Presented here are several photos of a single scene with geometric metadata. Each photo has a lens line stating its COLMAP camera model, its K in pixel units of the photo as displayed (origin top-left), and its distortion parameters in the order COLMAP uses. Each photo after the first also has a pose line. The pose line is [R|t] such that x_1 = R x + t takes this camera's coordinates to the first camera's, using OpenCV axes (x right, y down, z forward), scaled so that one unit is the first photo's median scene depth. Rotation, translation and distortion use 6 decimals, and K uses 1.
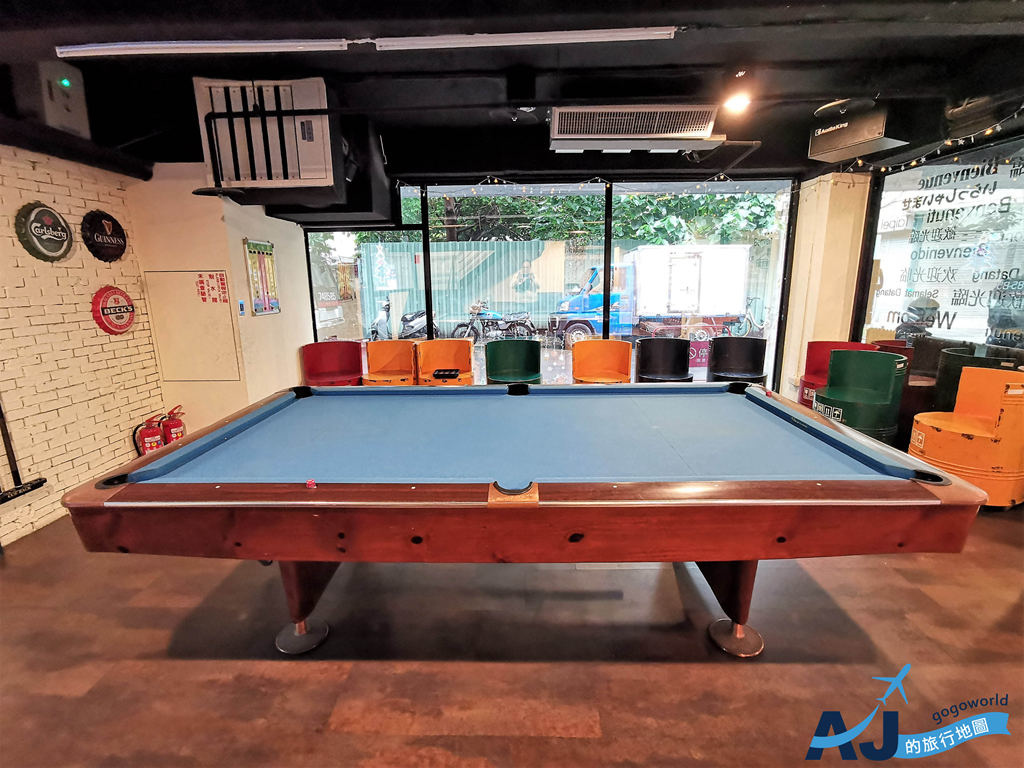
lens RADIAL K [[491.0, 0, 512.7], [0, 491.0, 386.7], [0, 0, 1]] dist [0.031512, -0.002323]
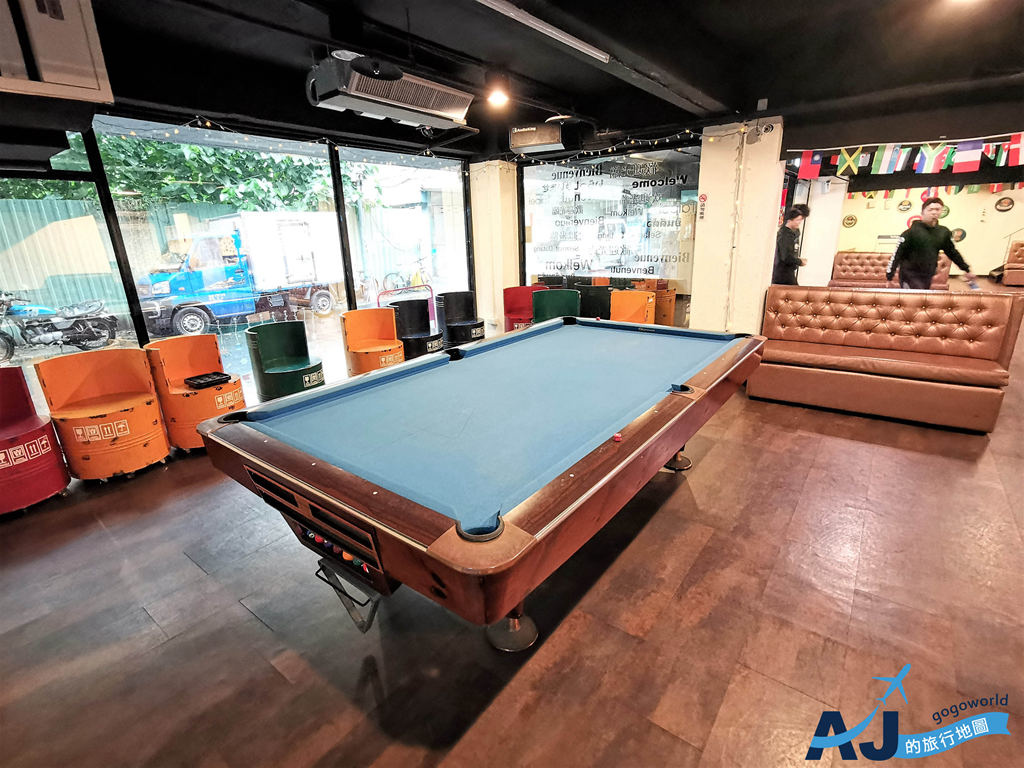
lens RADIAL K [[491.0, 0, 510.3], [0, 491.0, 376.2], [0, 0, 1]] dist [0.031512, -0.002323]
pose [[0.594469, -0.241484, 0.767002, -0.452050], [0.212653, 0.967095, 0.139664, -0.040438], [-0.775491, 0.080080, 0.626260, 0.169328]]
